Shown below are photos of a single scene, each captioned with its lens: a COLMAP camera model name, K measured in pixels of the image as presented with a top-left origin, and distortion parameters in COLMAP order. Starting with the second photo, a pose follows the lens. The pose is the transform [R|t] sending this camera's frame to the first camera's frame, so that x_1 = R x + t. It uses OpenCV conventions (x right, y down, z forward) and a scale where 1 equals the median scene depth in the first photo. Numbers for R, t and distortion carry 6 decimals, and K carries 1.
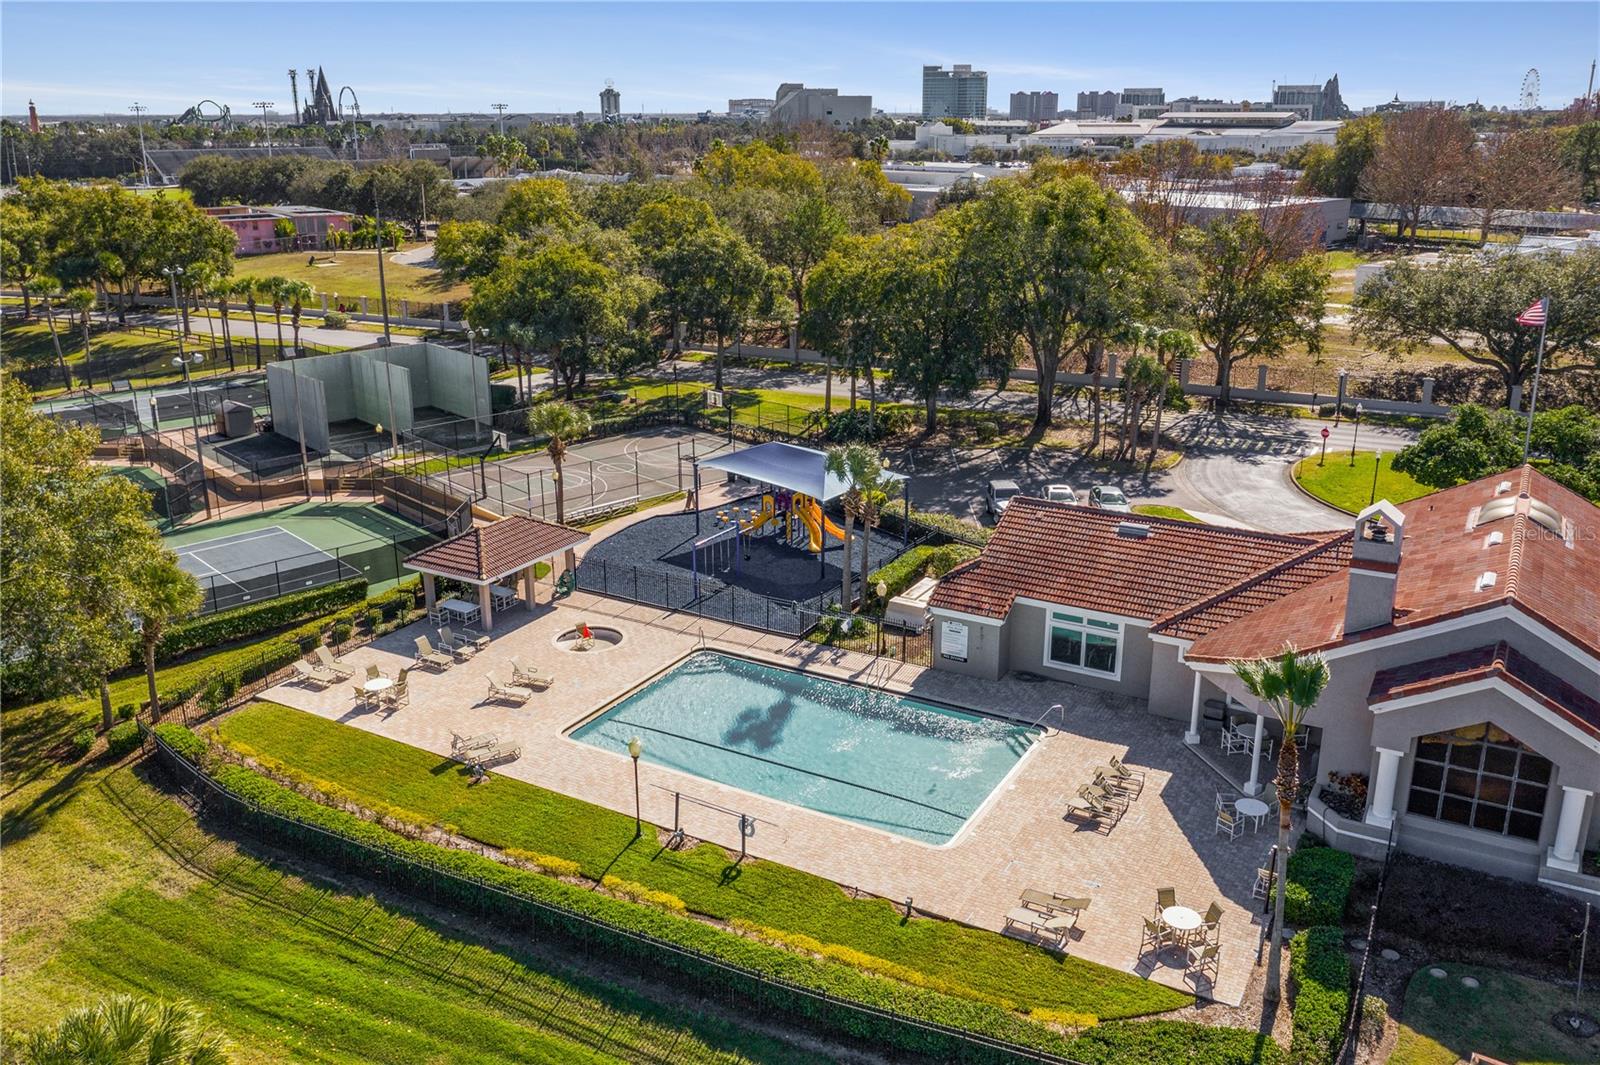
lens RADIAL K [[1283.0, 0, 797.3], [0, 1283.0, 580.8], [0, 0, 1]] dist [0.000567, 0.006421]
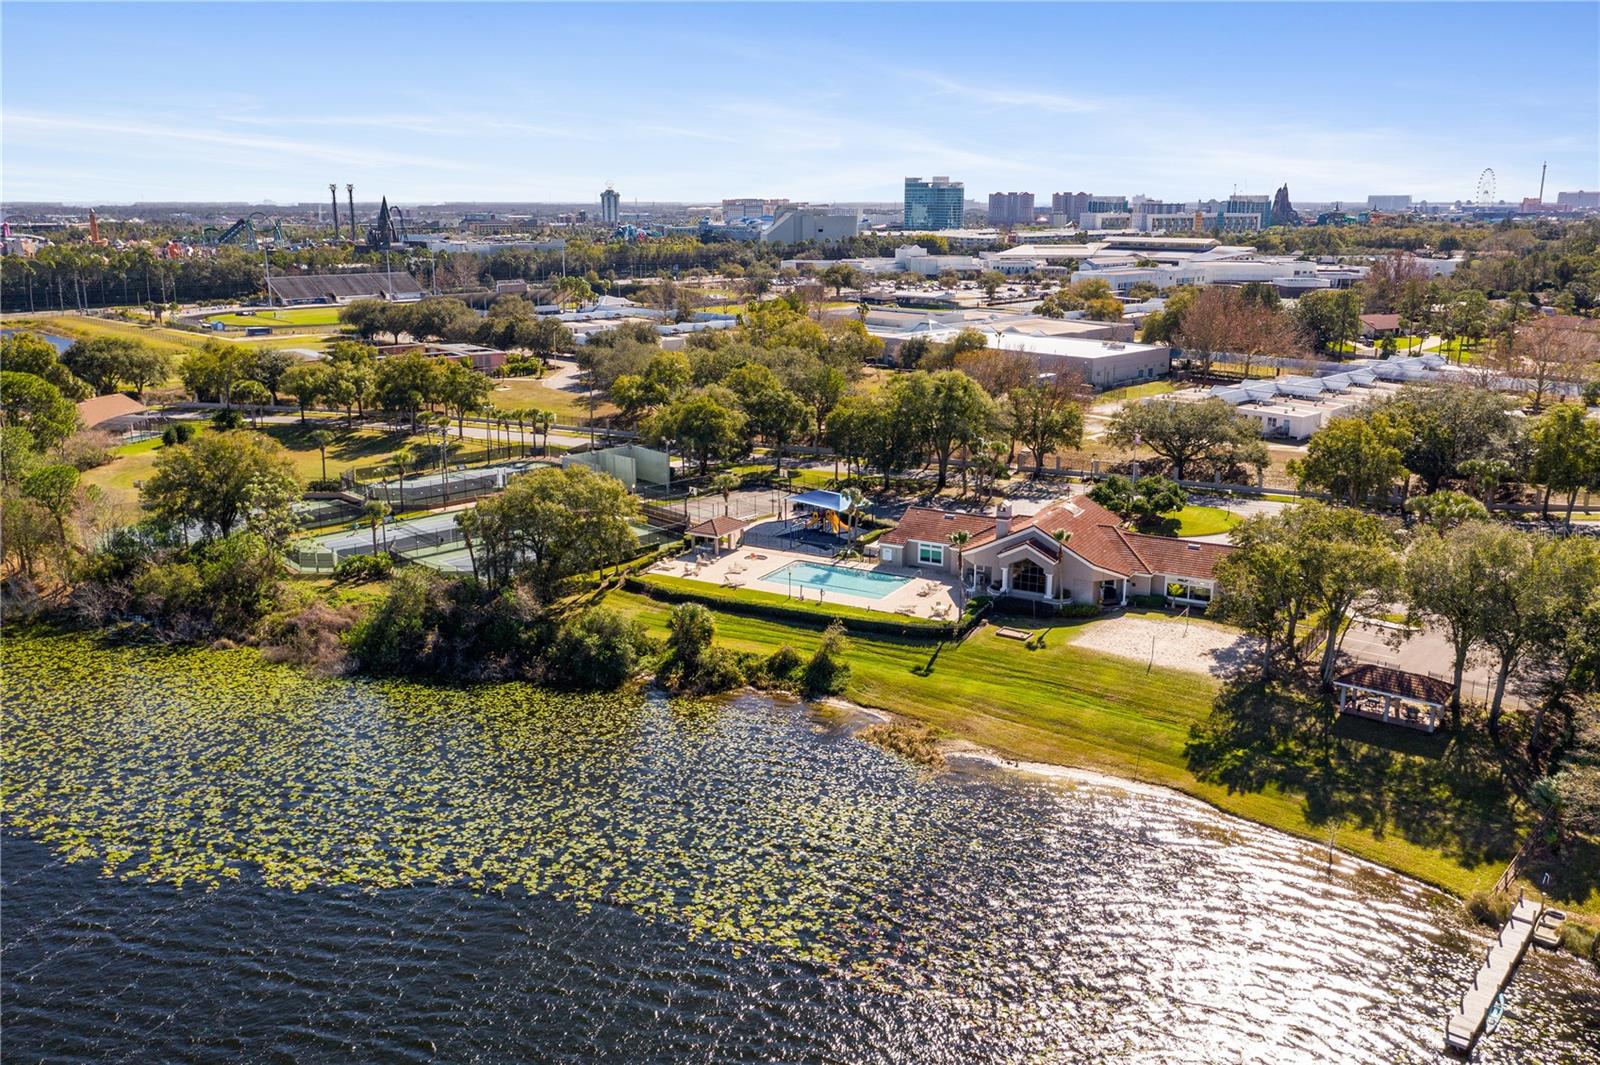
lens RADIAL K [[1283.0, 0, 797.3], [0, 1283.0, 580.8], [0, 0, 1]] dist [0.000567, 0.006421]
pose [[0.999954, -0.000397, 0.009631, -0.067541], [0.001010, 0.997972, -0.063650, 0.182351], [-0.009586, 0.063657, 0.997926, -1.179106]]
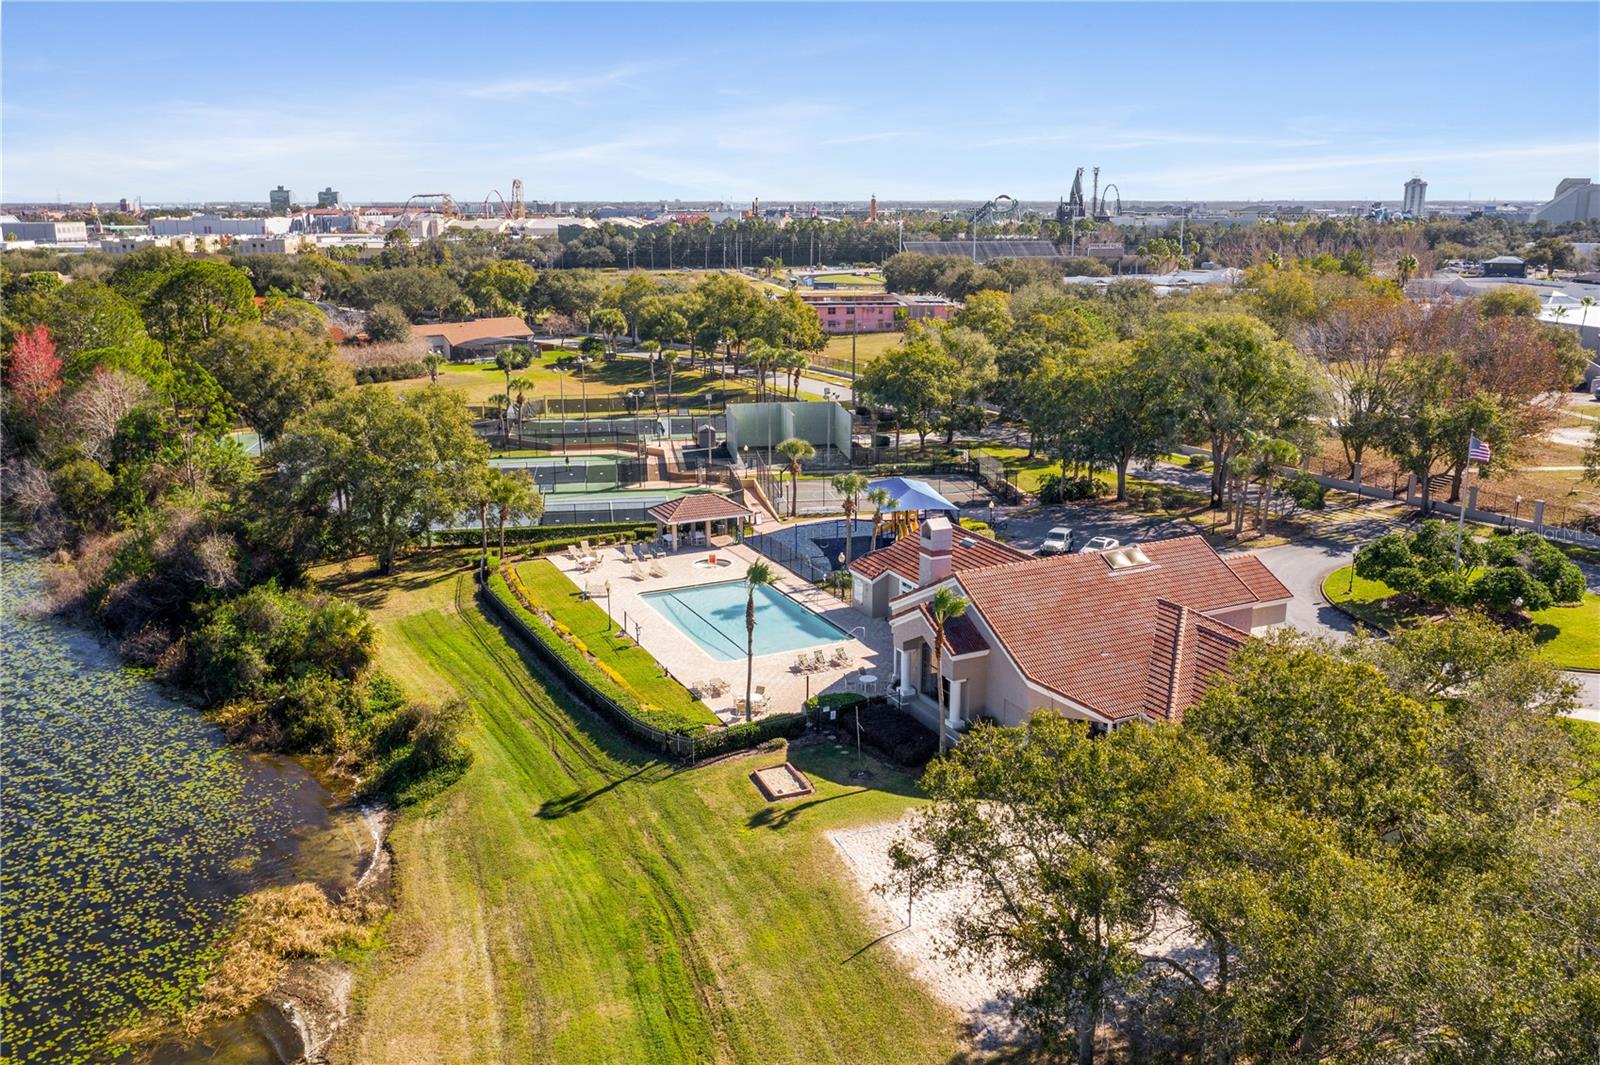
lens RADIAL K [[1283.0, 0, 797.3], [0, 1283.0, 580.8], [0, 0, 1]] dist [0.000567, 0.006421]
pose [[0.830530, 0.162482, -0.532747, 0.603078], [-0.194072, 0.980982, -0.003362, 0.035334], [0.522069, 0.106183, 0.846268, -0.296466]]
